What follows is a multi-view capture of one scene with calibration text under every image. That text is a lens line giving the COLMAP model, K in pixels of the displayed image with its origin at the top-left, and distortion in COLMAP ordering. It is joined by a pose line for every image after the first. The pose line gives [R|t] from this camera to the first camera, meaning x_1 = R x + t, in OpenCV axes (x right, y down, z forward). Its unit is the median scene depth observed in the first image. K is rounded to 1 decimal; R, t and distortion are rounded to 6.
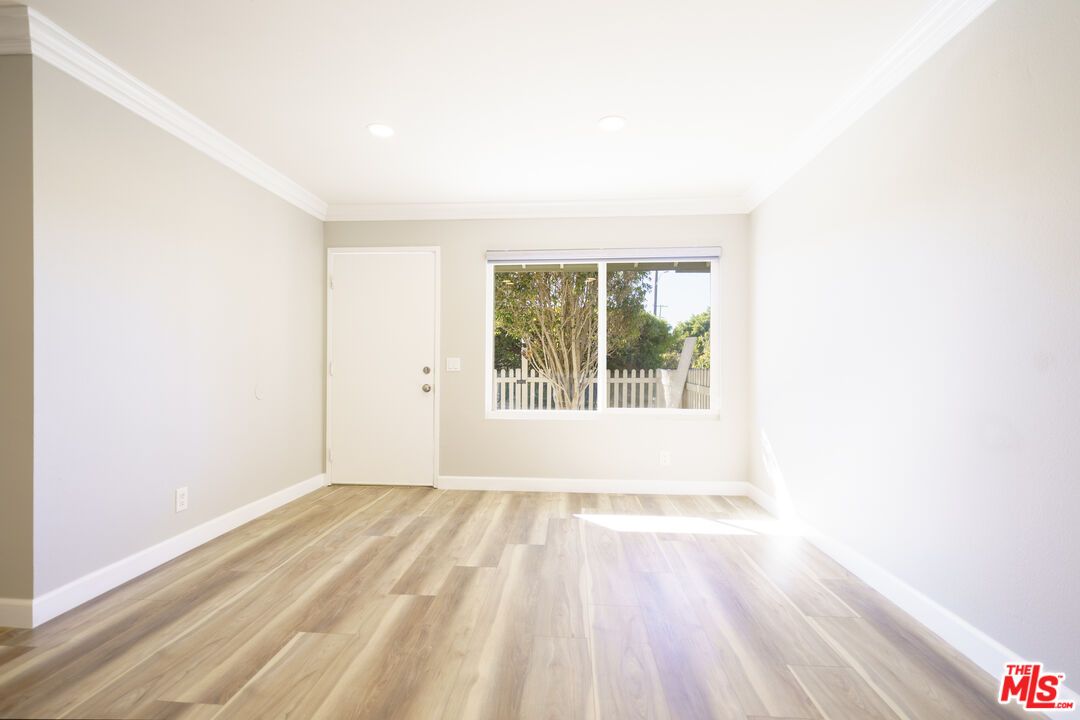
lens RADIAL K [[501.6, 0, 538.5], [0, 501.6, 363.5], [0, 0, 1]] dist [0.003159, 0.000023]
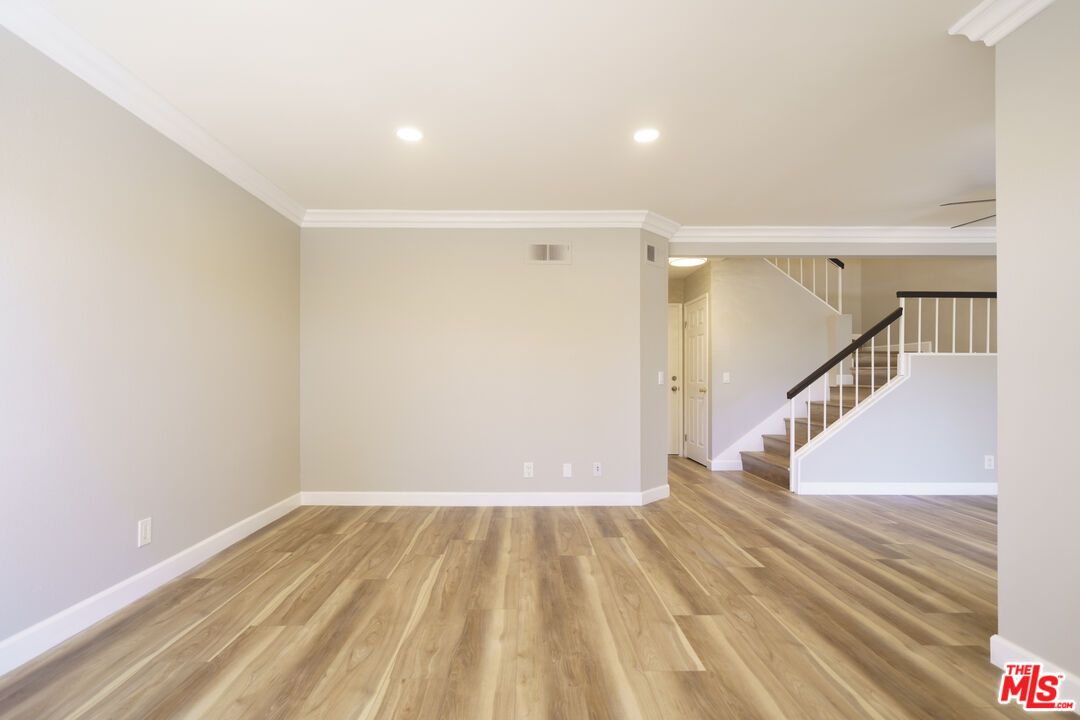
lens RADIAL K [[501.6, 0, 538.5], [0, 501.6, 363.5], [0, 0, 1]] dist [0.003159, 0.000023]
pose [[-0.995769, -0.004780, -0.091771, -0.088737], [-0.001428, 0.999330, -0.036560, 0.009316], [0.091885, -0.036275, -0.995109, 1.989727]]
